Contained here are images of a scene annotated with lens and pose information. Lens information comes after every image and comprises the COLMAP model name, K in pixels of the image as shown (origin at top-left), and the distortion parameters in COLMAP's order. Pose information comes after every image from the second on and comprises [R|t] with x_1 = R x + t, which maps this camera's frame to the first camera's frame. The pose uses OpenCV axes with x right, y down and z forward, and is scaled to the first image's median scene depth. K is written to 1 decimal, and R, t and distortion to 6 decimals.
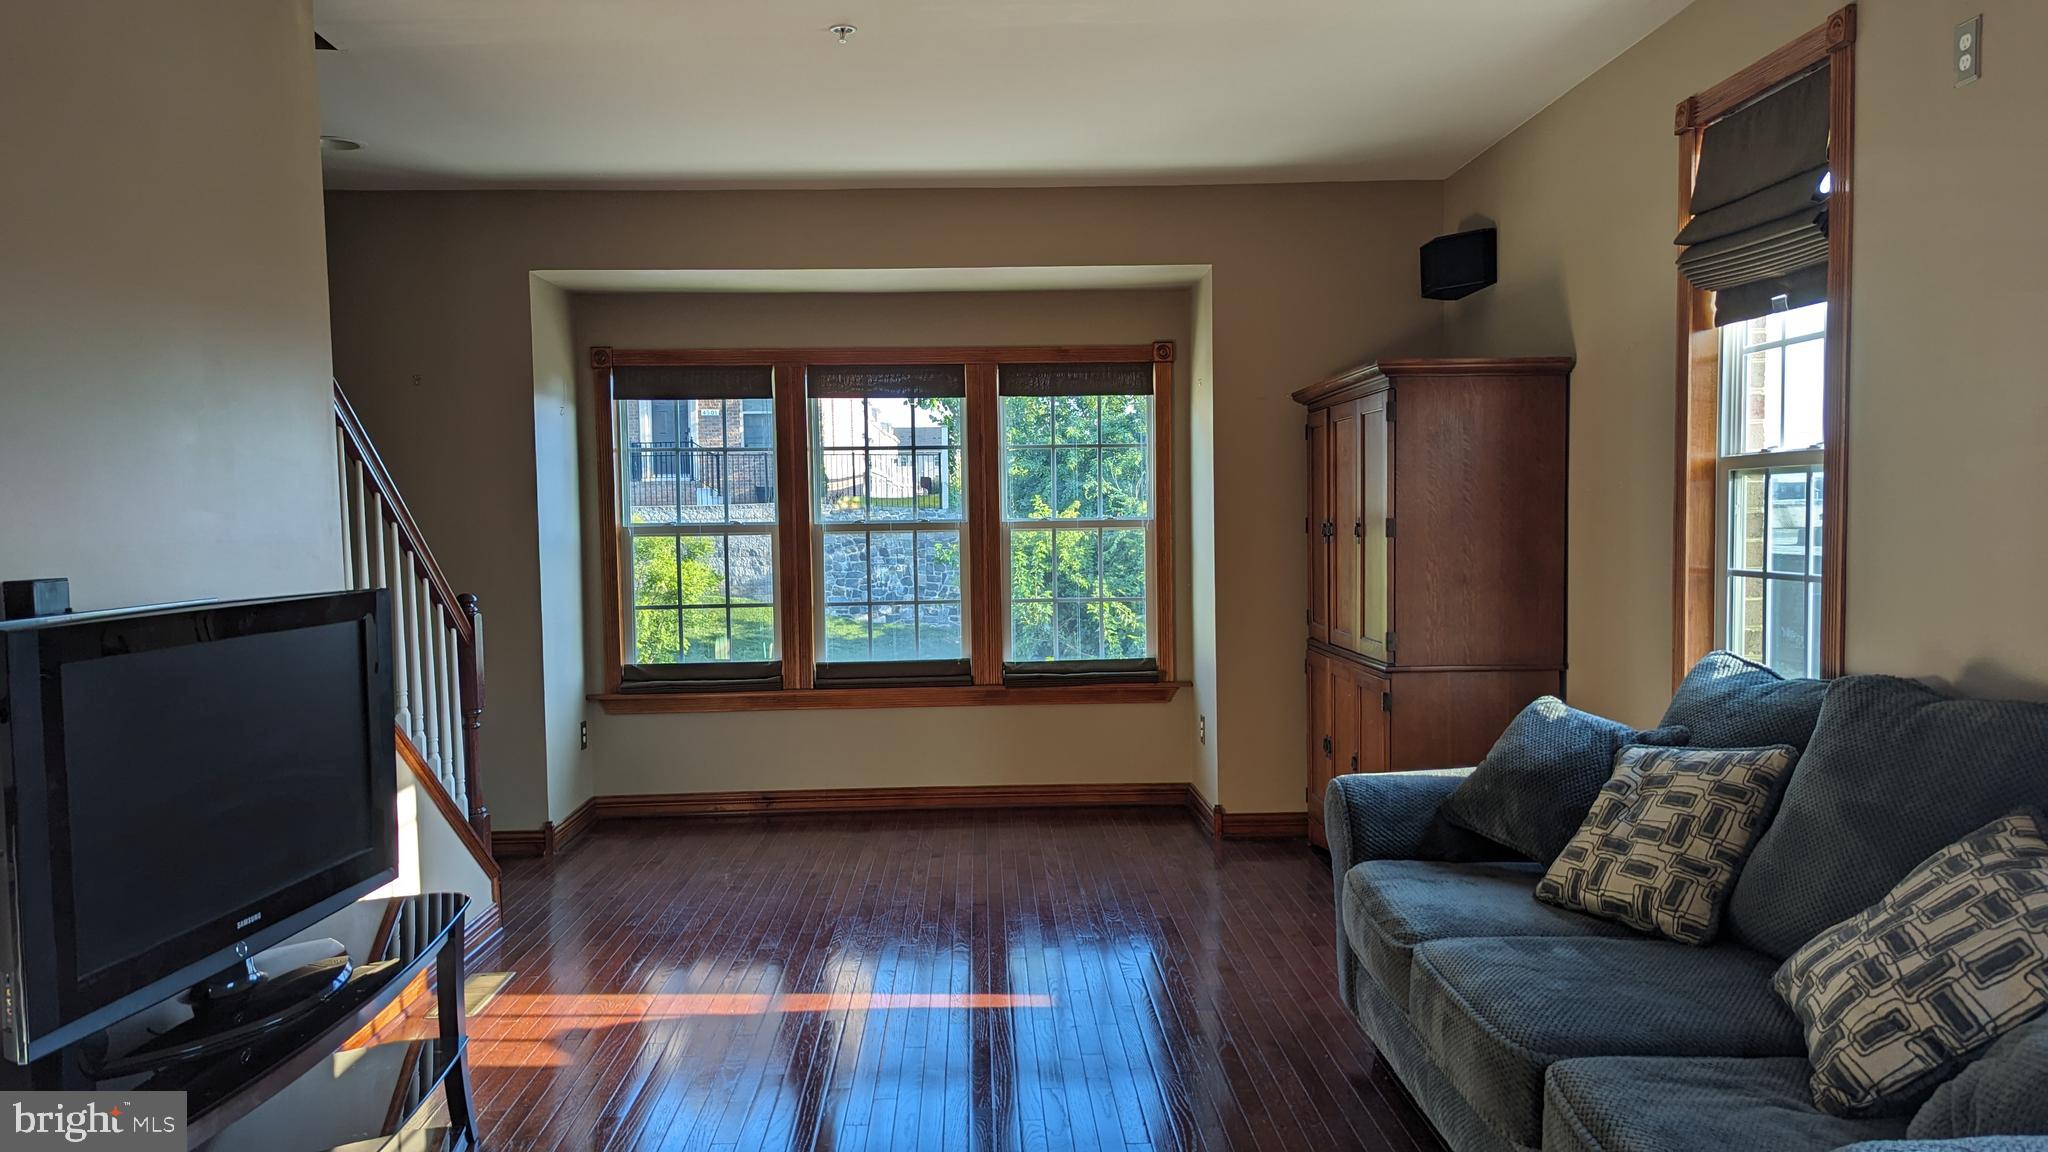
lens RADIAL K [[1454.6, 0, 1019.4], [0, 1454.6, 595.1], [0, 0, 1]] dist [0.084332, -0.080631]
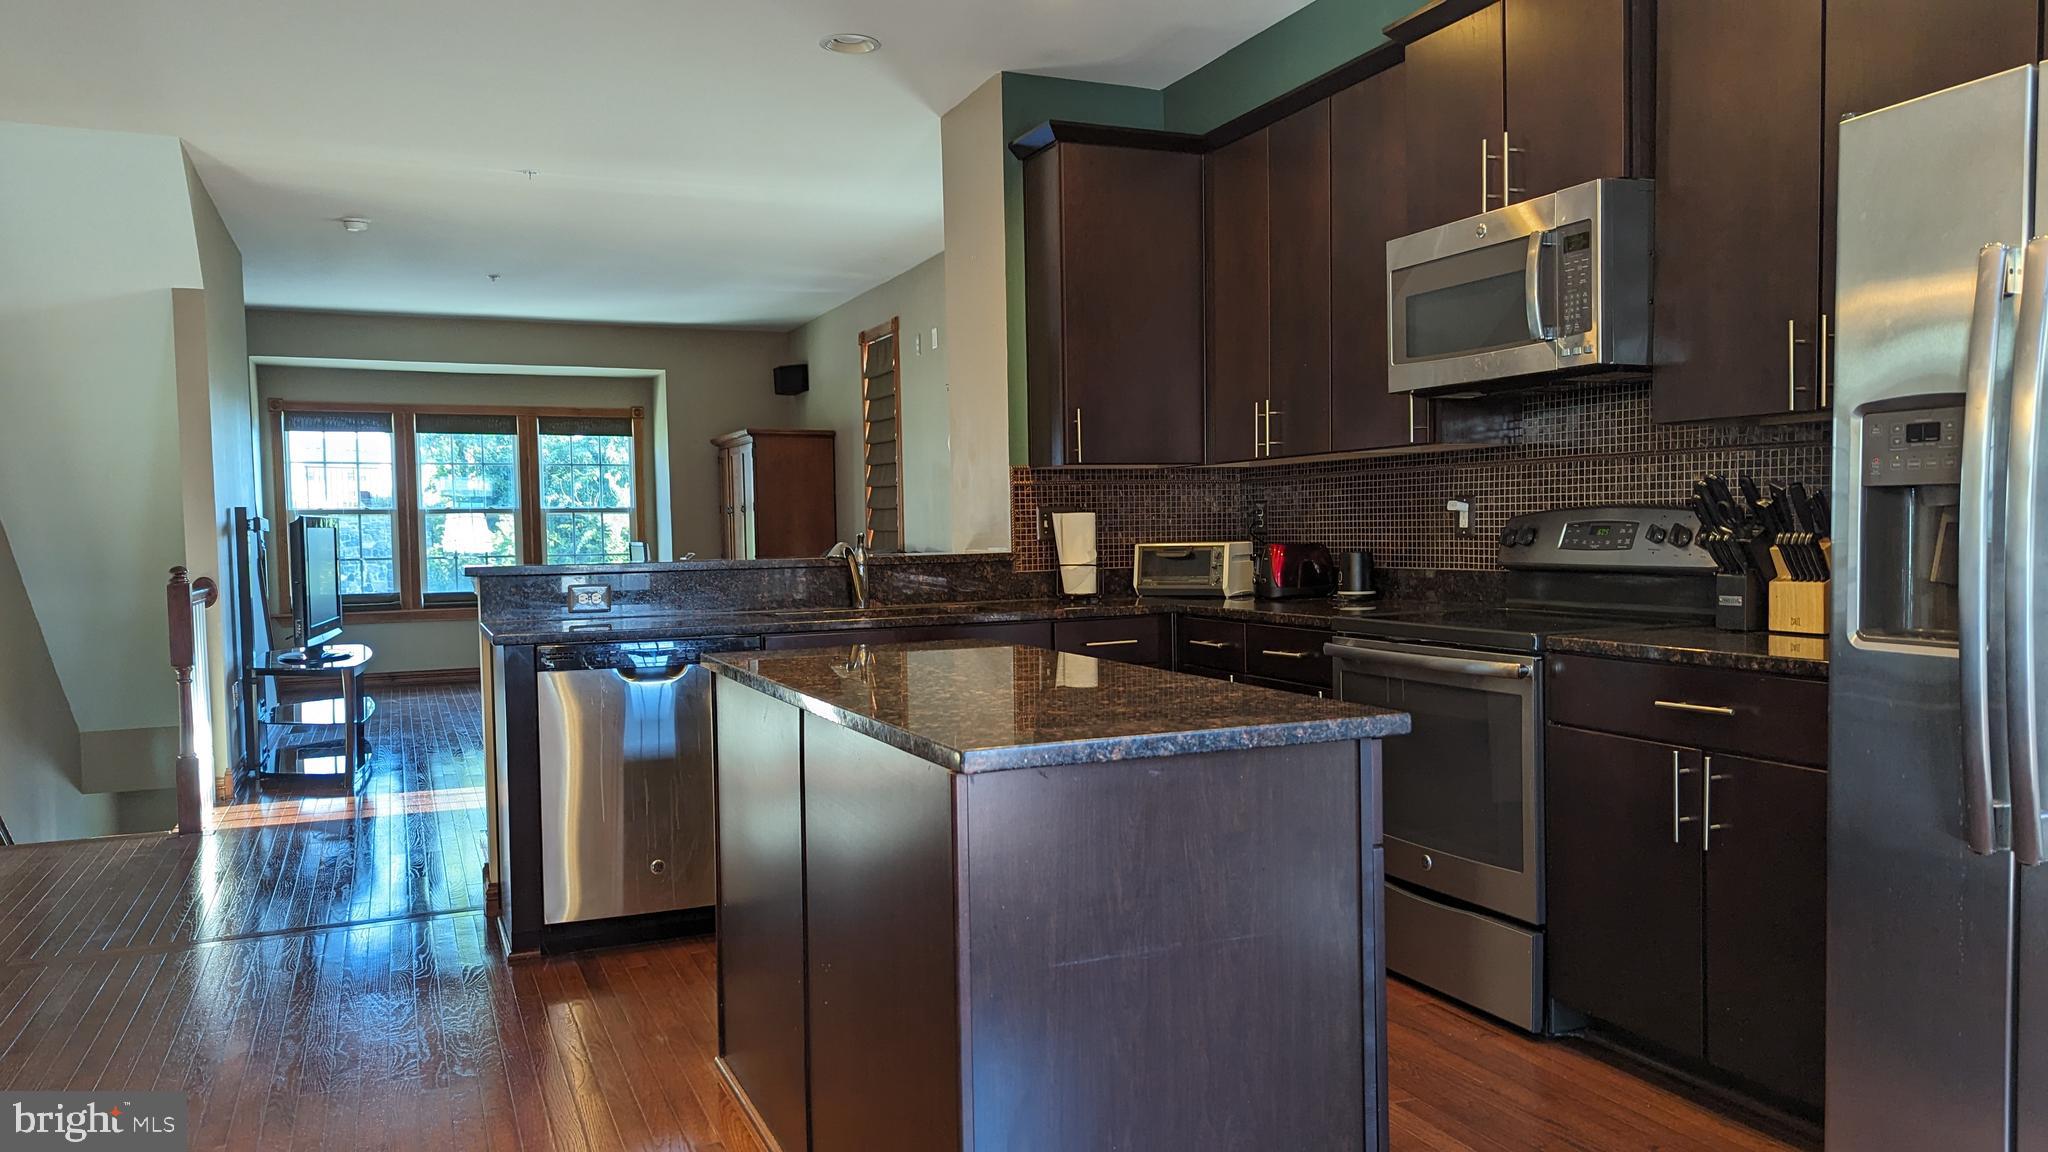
lens RADIAL K [[1434.5, 0, 1024.0], [0, 1434.5, 576.0], [0, 0, 1]] dist [0.073490, -0.000169]
pose [[0.929027, -0.012190, 0.369810, -0.214427], [0.022020, 0.999507, -0.022371, 0.148445], [-0.369355, 0.028927, 0.928838, -1.470926]]
